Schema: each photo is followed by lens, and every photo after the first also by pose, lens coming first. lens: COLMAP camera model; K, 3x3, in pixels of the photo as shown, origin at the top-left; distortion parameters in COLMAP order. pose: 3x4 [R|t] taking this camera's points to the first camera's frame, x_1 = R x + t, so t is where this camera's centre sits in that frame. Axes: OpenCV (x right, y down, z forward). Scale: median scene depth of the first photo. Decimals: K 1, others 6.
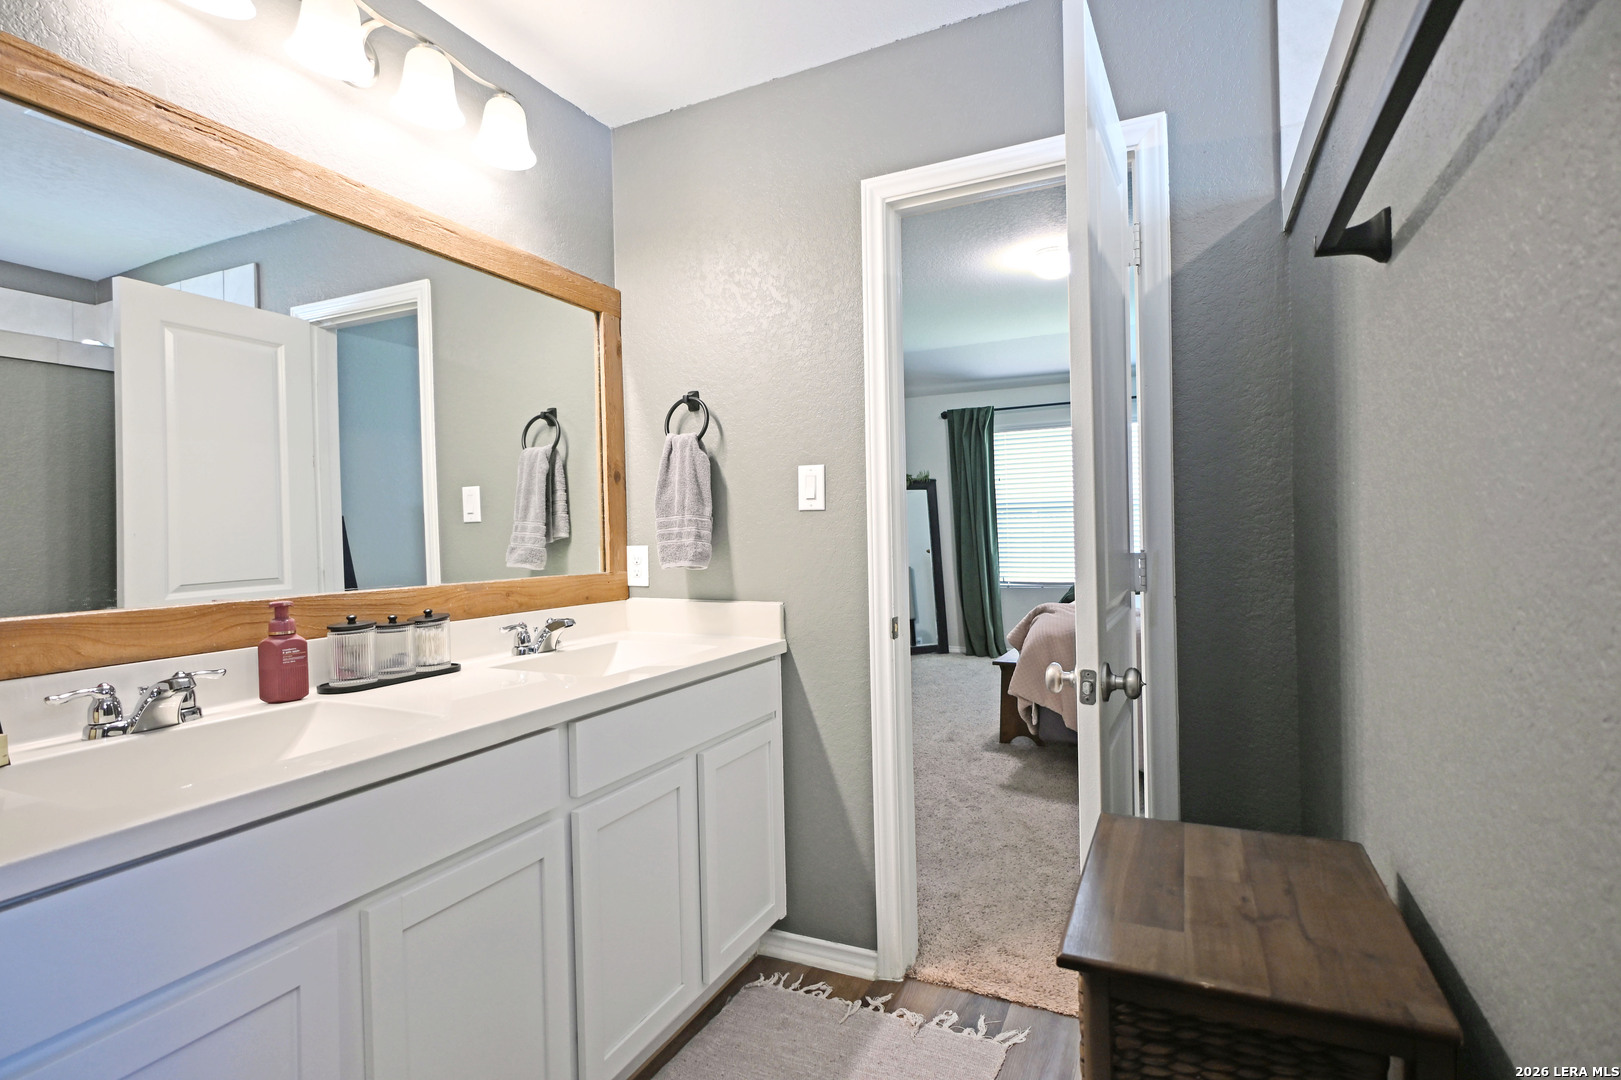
lens RADIAL K [[819.0, 0, 786.8], [0, 819.0, 544.1], [0, 0, 1]] dist [-0.008298, 0.003300]
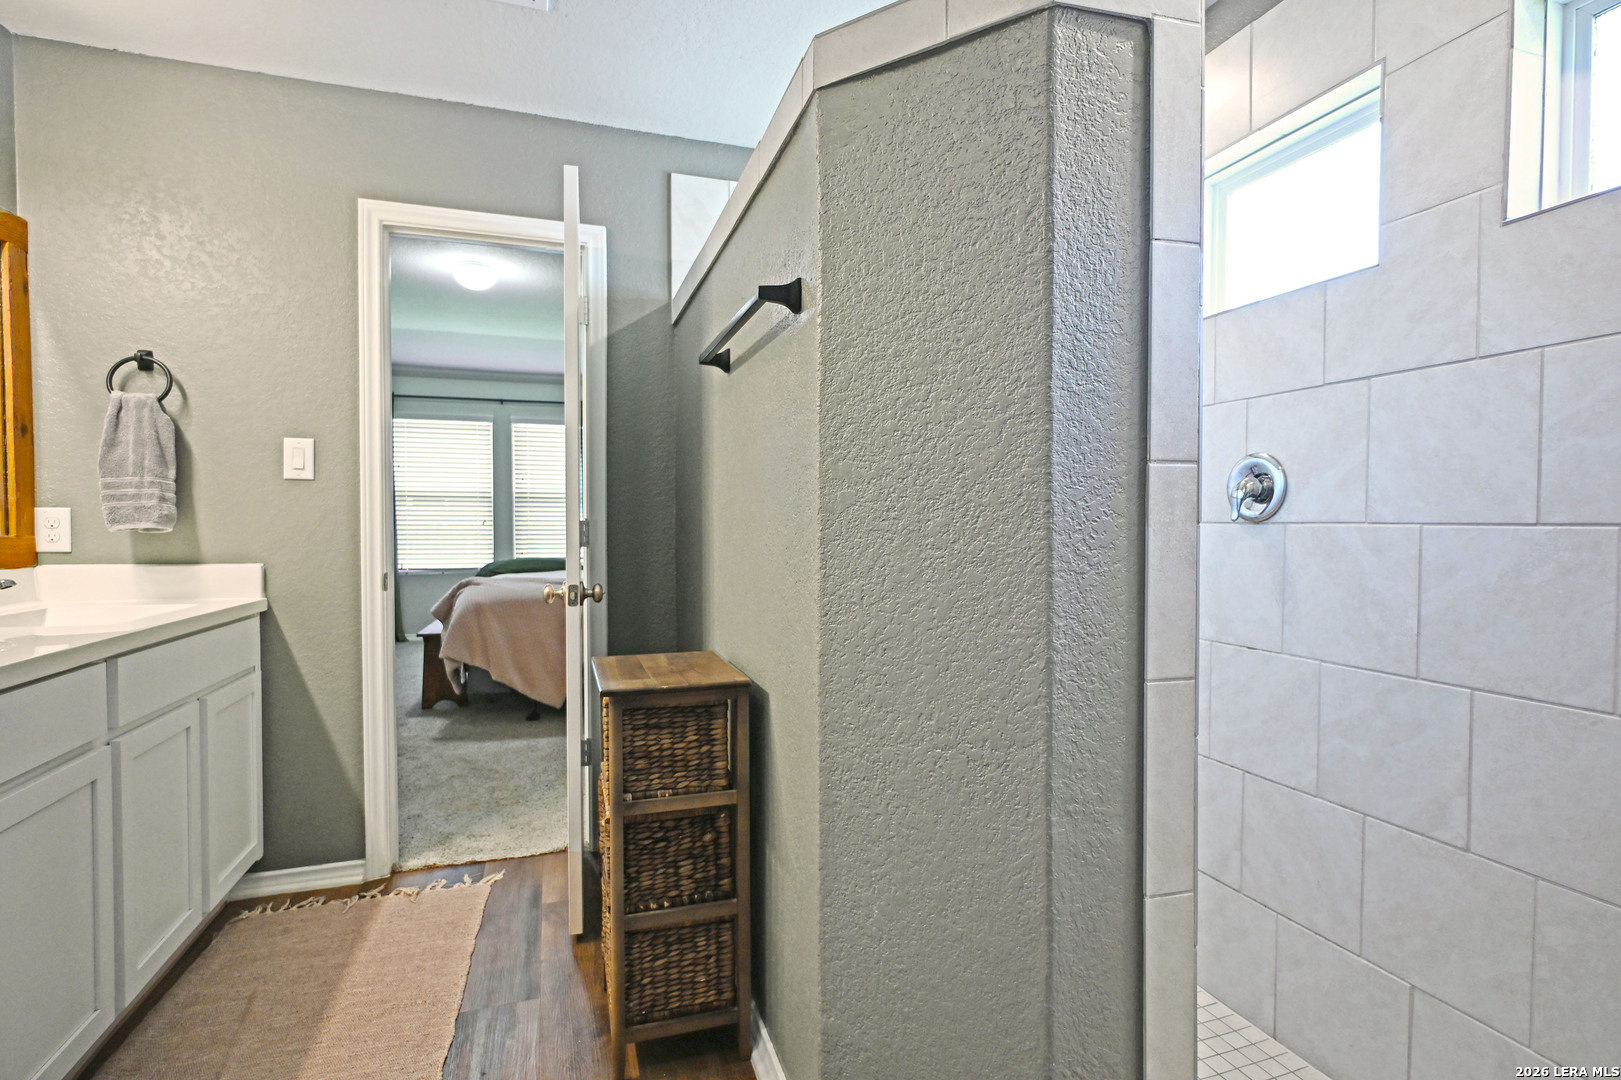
lens RADIAL K [[819.0, 0, 815.6], [0, 819.0, 544.8], [0, 0, 1]] dist [-0.008298, 0.003300]
pose [[0.723624, 0.006861, 0.690161, -0.217916], [-0.011280, 0.999935, 0.001886, 0.036039], [-0.690103, -0.009150, 0.723654, -0.270750]]
